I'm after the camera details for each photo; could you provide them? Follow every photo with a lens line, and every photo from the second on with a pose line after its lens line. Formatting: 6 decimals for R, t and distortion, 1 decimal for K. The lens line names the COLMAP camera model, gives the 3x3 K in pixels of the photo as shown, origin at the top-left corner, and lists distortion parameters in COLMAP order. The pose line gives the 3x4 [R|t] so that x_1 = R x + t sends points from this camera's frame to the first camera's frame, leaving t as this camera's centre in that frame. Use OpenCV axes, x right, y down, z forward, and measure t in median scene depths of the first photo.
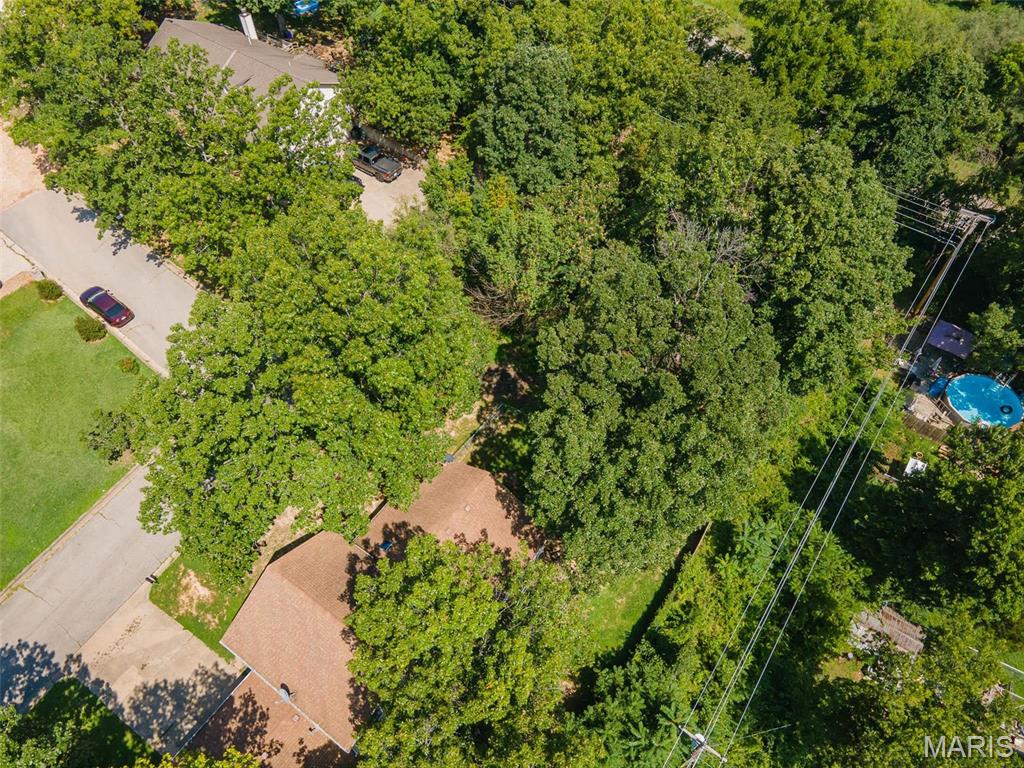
lens RADIAL K [[746.2, 0, 514.3], [0, 746.2, 381.7], [0, 0, 1]] dist [0.042783, 0.007325]
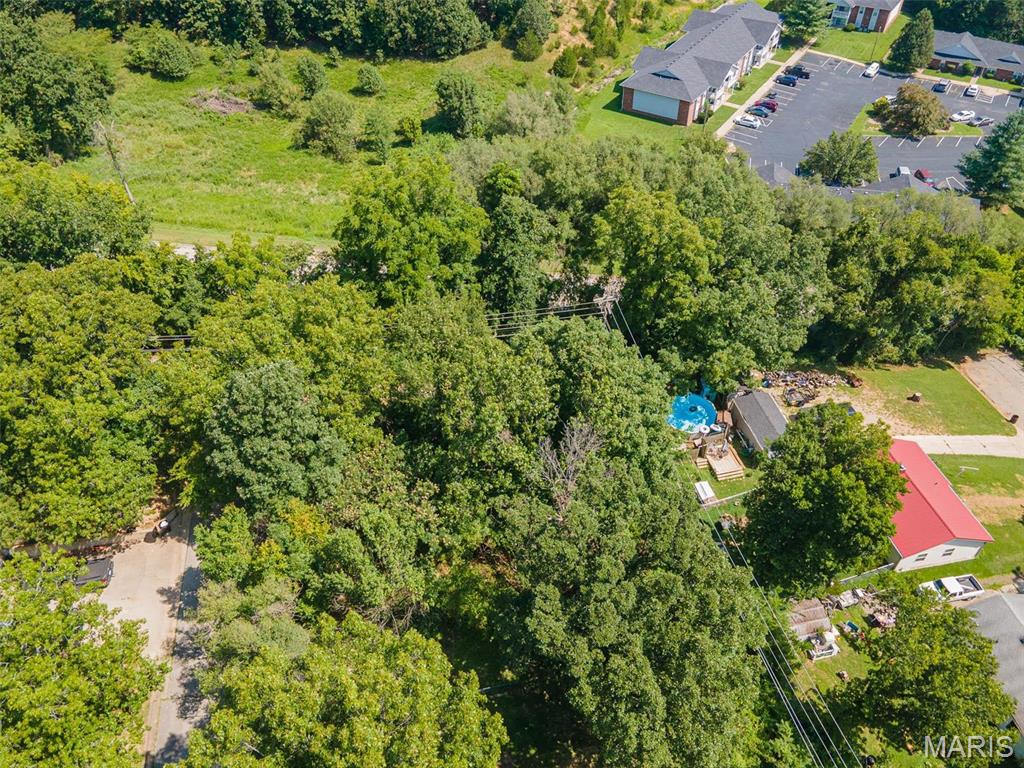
lens RADIAL K [[744.9, 0, 520.7], [0, 744.9, 383.2], [0, 0, 1]] dist [0.038599, -0.004080]
pose [[0.673920, -0.518057, 0.526734, -0.204018], [0.595982, 0.802550, 0.026811, -0.217136], [-0.436620, 0.295856, 0.849607, 0.053355]]
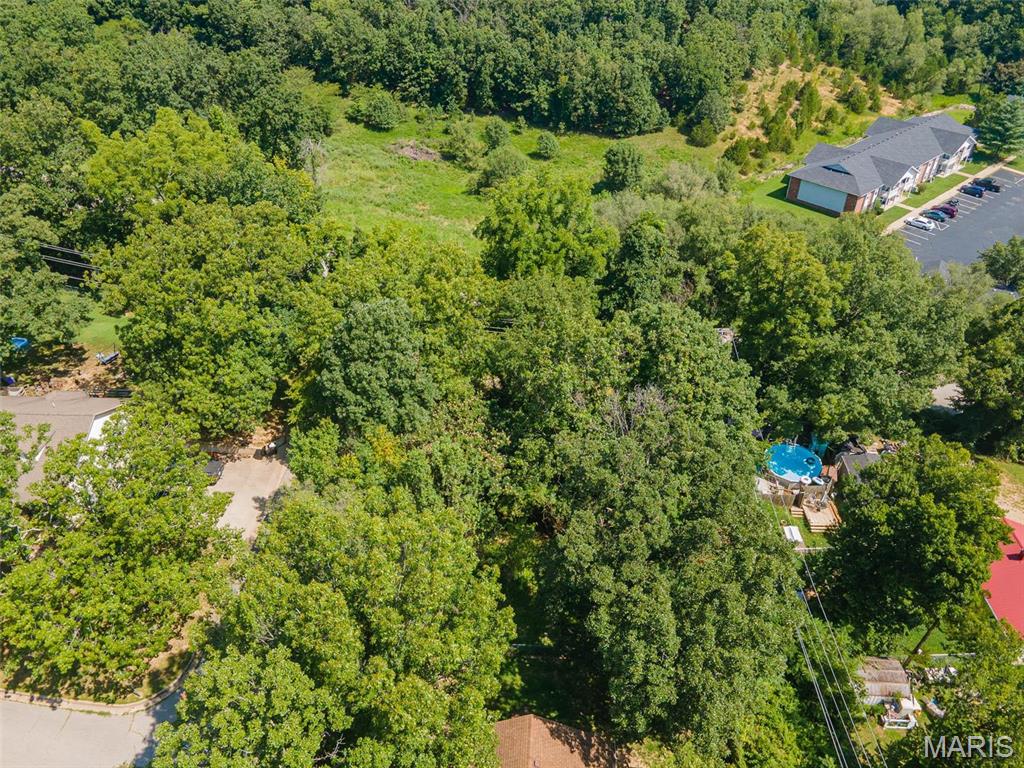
lens RADIAL K [[747.3, 0, 517.6], [0, 747.3, 379.5], [0, 0, 1]] dist [0.031847, 0.028346]
pose [[0.842614, -0.315535, 0.436394, -0.239757], [0.427694, 0.884525, -0.186260, -0.056967], [-0.327230, 0.343588, 0.880265, 0.041479]]
